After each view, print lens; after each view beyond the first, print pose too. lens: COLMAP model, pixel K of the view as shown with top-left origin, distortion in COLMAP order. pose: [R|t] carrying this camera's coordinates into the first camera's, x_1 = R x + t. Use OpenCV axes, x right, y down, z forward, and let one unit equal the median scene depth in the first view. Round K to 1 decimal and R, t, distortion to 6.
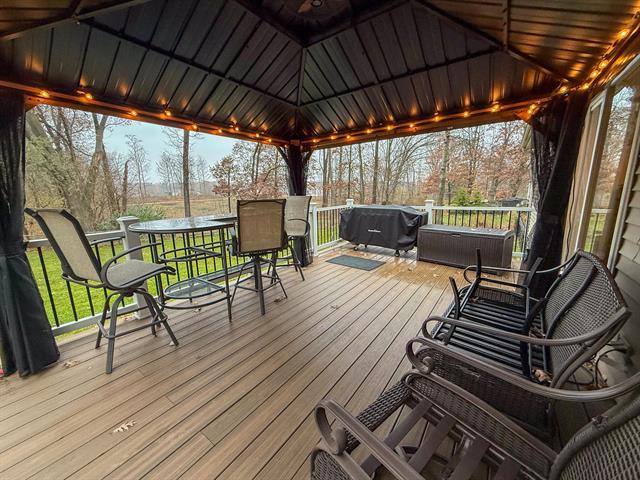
lens RADIAL K [[259.2, 0, 318.0], [0, 259.2, 241.2], [0, 0, 1]] dist [0.000656, 0.000329]
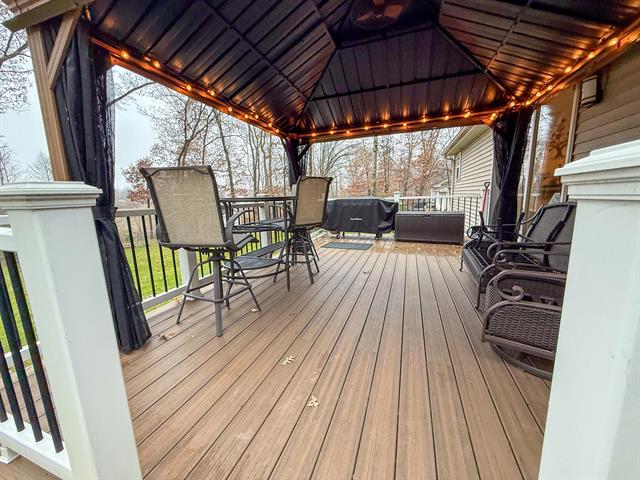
lens RADIAL K [[259.2, 0, 318.3], [0, 259.2, 238.5], [0, 0, 1]] dist [0.000656, 0.000329]
pose [[0.959493, -0.051683, 0.276952, -0.373553], [0.062209, 0.997631, -0.029351, 0.099957], [-0.274779, 0.045391, 0.960435, -0.048431]]
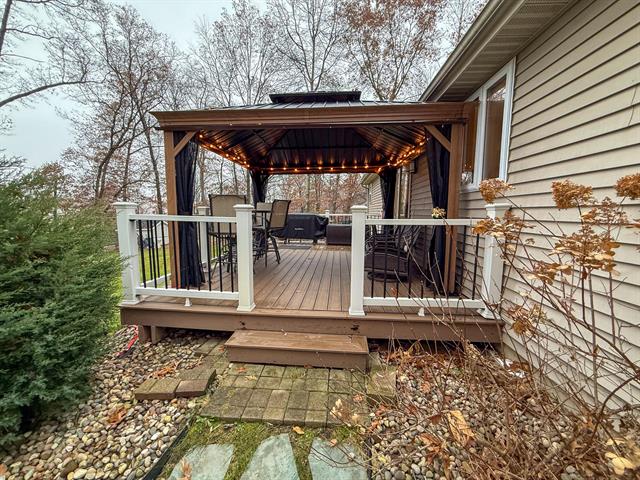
lens RADIAL K [[259.2, 0, 321.3], [0, 259.2, 239.6], [0, 0, 1]] dist [0.000656, 0.000329]
pose [[0.849714, -0.029292, 0.526430, -0.702109], [0.078249, 0.994405, -0.070970, 0.208451], [-0.521405, 0.101497, 0.847251, -0.533977]]
